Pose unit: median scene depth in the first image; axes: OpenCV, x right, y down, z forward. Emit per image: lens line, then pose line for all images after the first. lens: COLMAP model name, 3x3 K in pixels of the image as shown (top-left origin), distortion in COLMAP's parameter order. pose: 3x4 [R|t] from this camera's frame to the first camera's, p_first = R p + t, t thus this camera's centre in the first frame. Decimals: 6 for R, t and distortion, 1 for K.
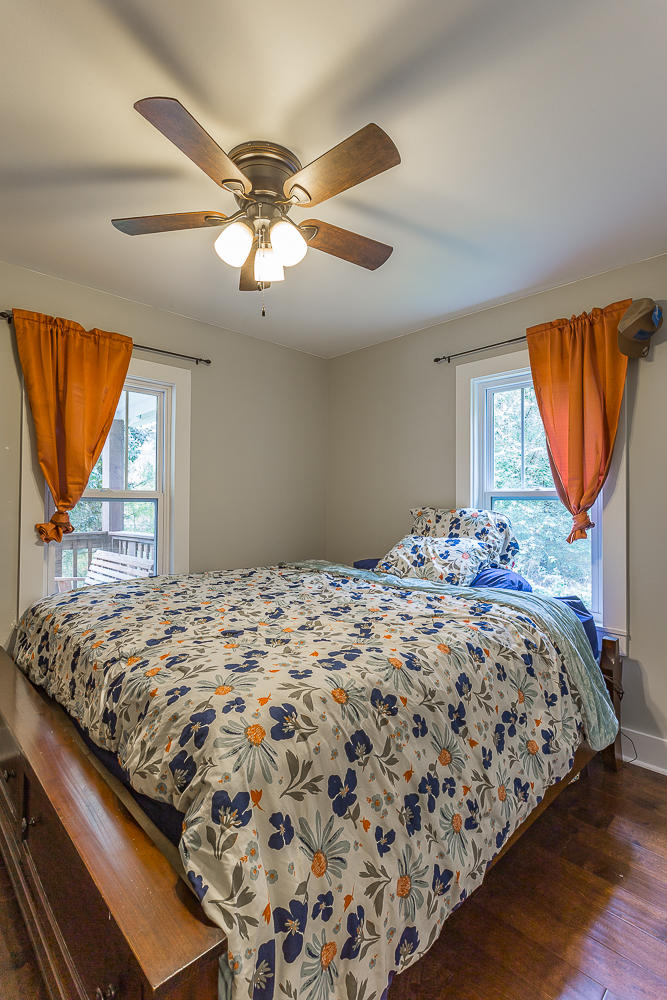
lens RADIAL K [[471.4, 0, 330.2], [0, 471.4, 497.3], [0, 0, 1]] dist [-0.001187, 0.000260]
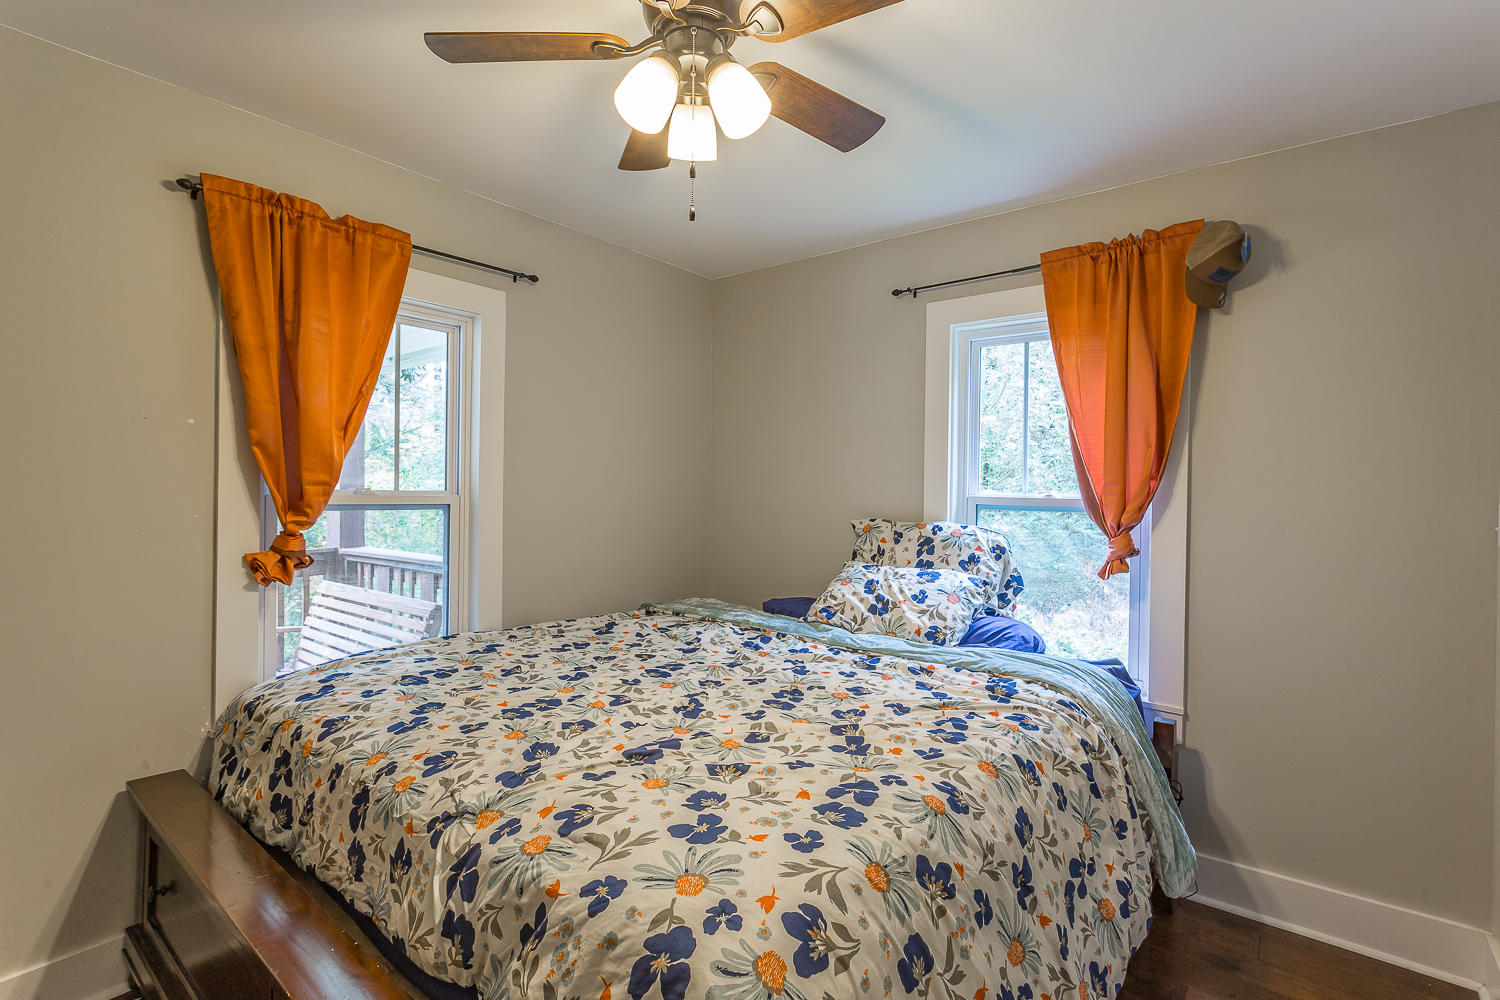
lens RADIAL K [[707.0, 0, 752.4], [0, 707.0, 495.4], [0, 0, 1]] dist [-0.001187, 0.000260]
pose [[0.991471, 0.007214, 0.130127, -0.133896], [-0.010184, 0.999702, 0.022167, -0.043199], [-0.129929, -0.023303, 0.991249, 0.072683]]
